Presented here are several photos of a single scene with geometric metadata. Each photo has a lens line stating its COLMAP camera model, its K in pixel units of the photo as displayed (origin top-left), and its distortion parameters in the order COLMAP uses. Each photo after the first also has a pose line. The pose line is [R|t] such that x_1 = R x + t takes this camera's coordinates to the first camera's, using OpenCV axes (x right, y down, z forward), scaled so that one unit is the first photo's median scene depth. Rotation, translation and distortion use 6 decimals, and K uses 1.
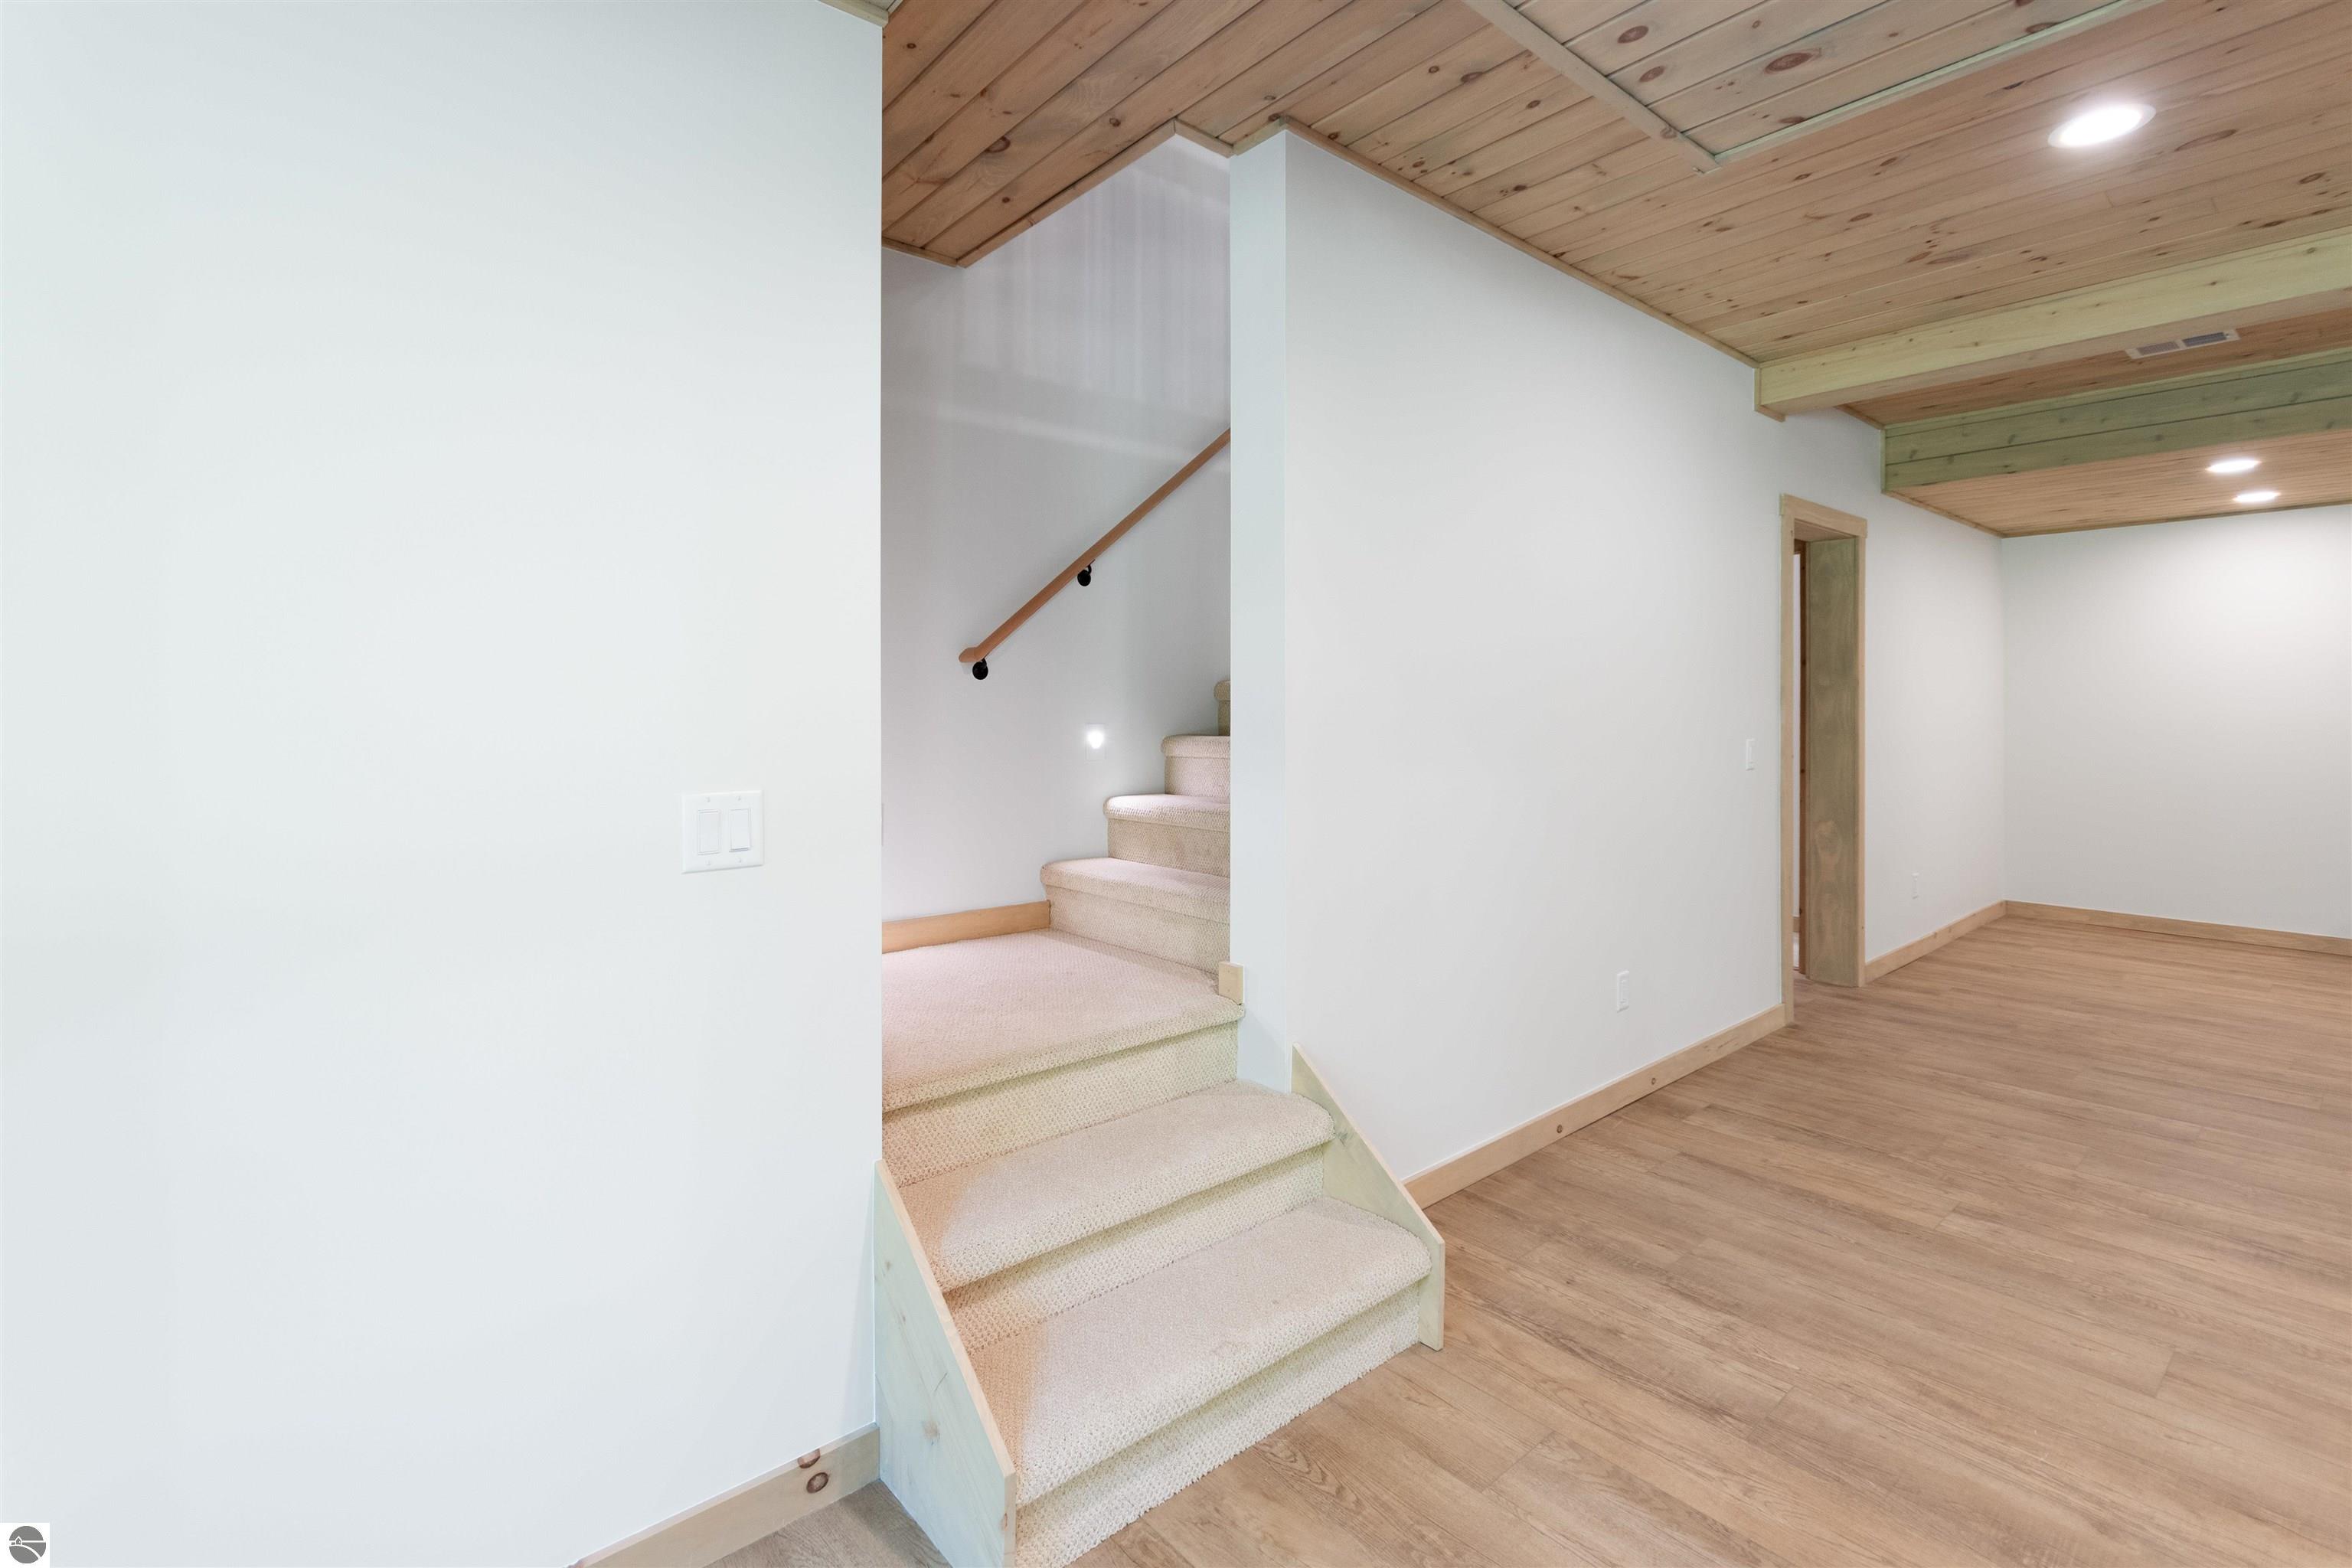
lens RADIAL K [[1069.3, 0, 1153.8], [0, 1069.3, 701.6], [0, 0, 1]] dist [0.006720, -0.001766]
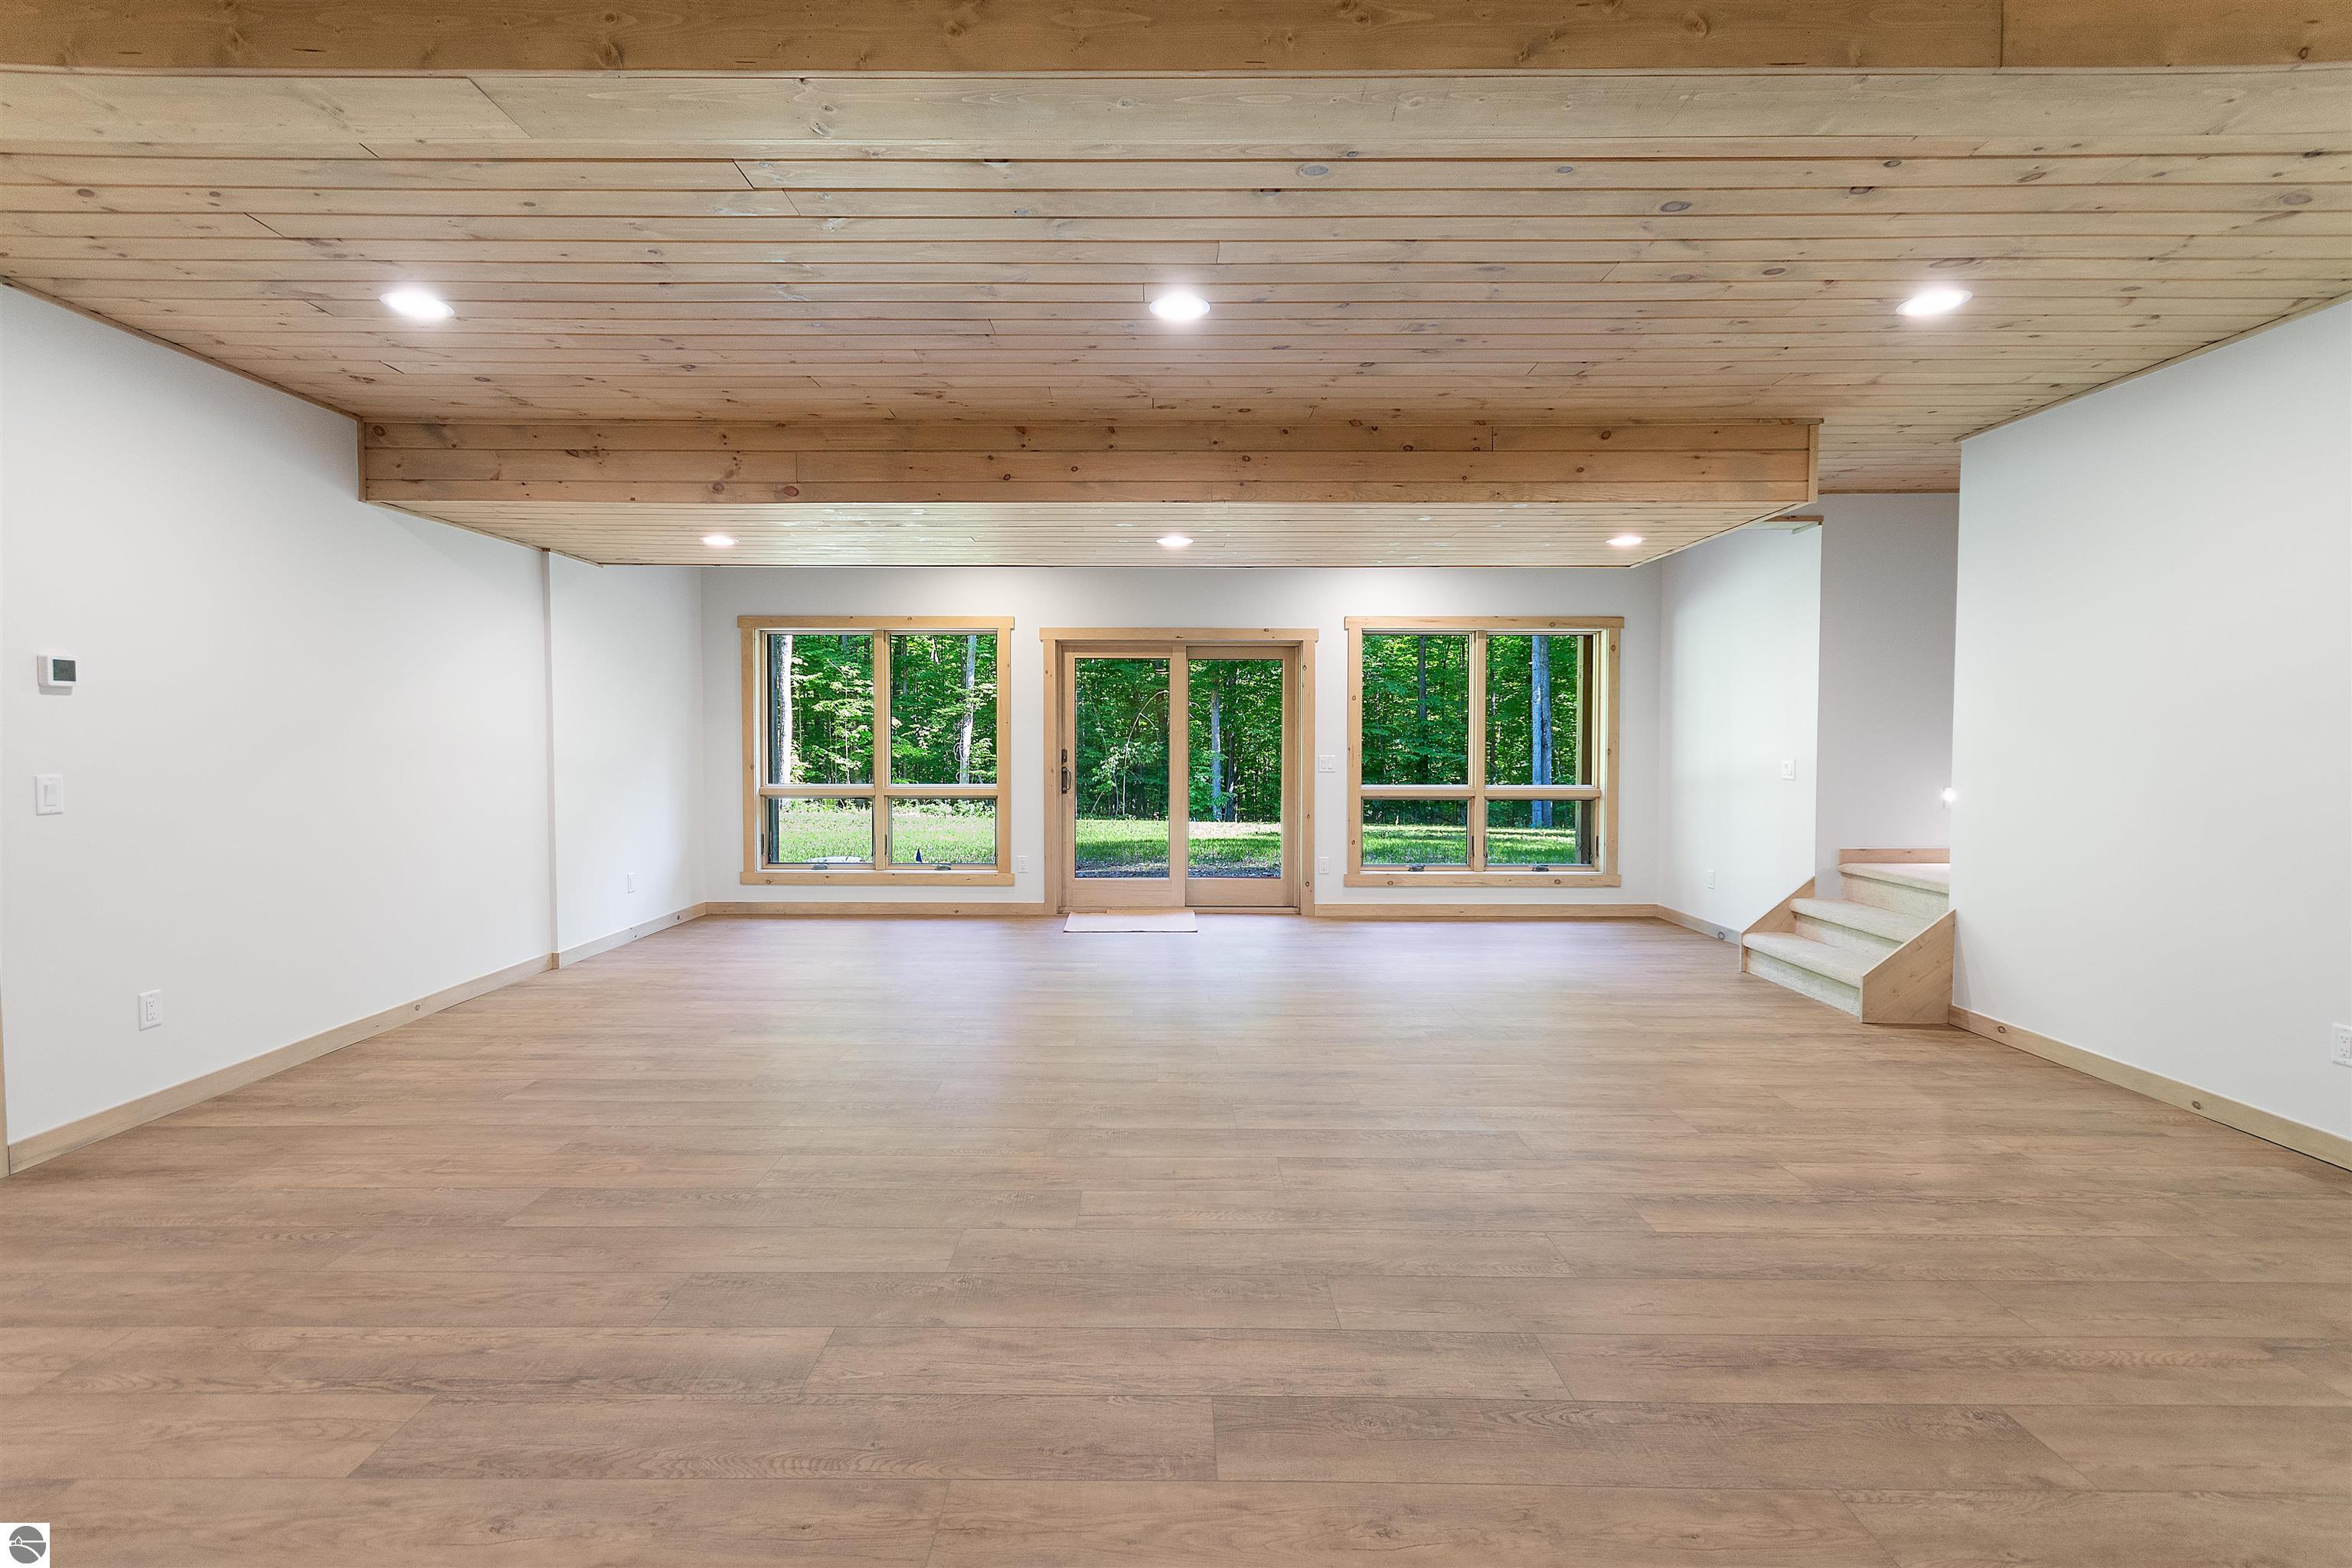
lens RADIAL K [[1069.3, 0, 1160.6], [0, 1069.3, 780.2], [0, 0, 1]] dist [0.006720, -0.001766]
pose [[-0.648355, 0.035486, -0.760511, 1.775309], [0.005950, 0.999119, 0.041546, -0.002907], [0.761315, 0.022411, -0.647995, 0.806634]]
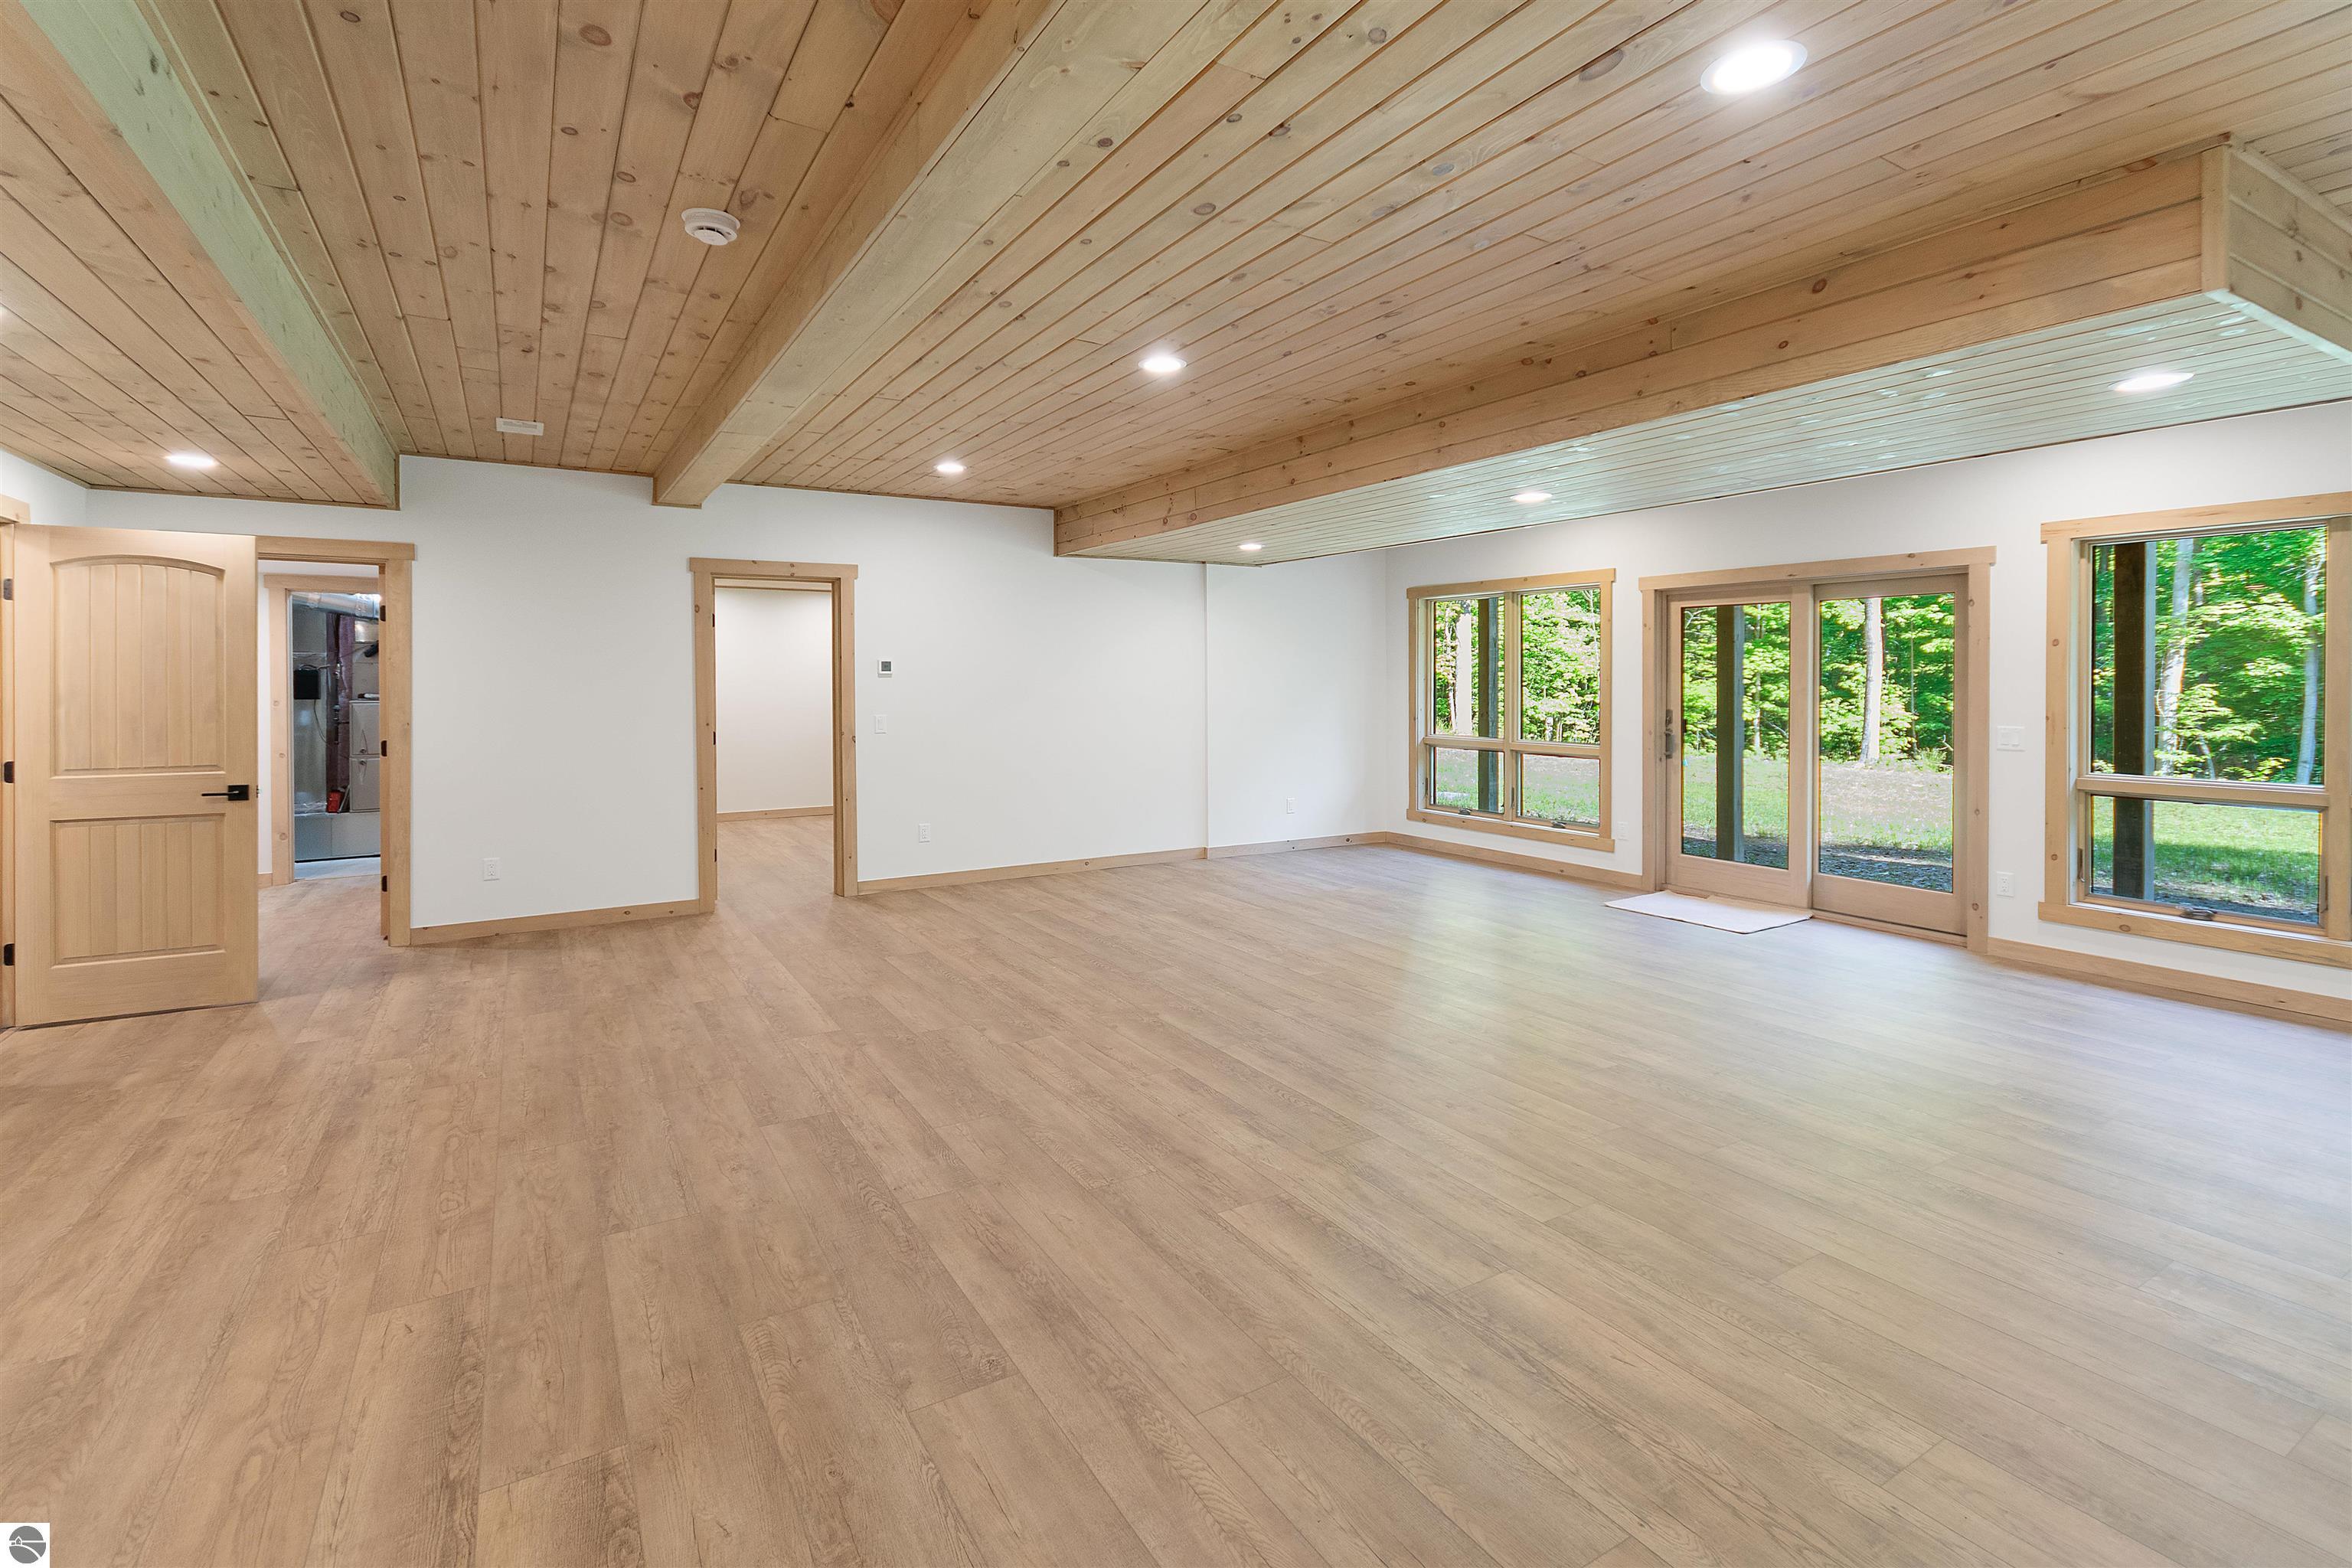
lens RADIAL K [[1069.3, 0, 1136.4], [0, 1069.3, 735.1], [0, 0, 1]] dist [0.006720, -0.001766]
pose [[-0.984823, -0.002141, 0.173551, 0.865893], [0.005961, 0.998917, 0.046146, -0.028151], [-0.173462, 0.046480, -0.983743, 1.361589]]
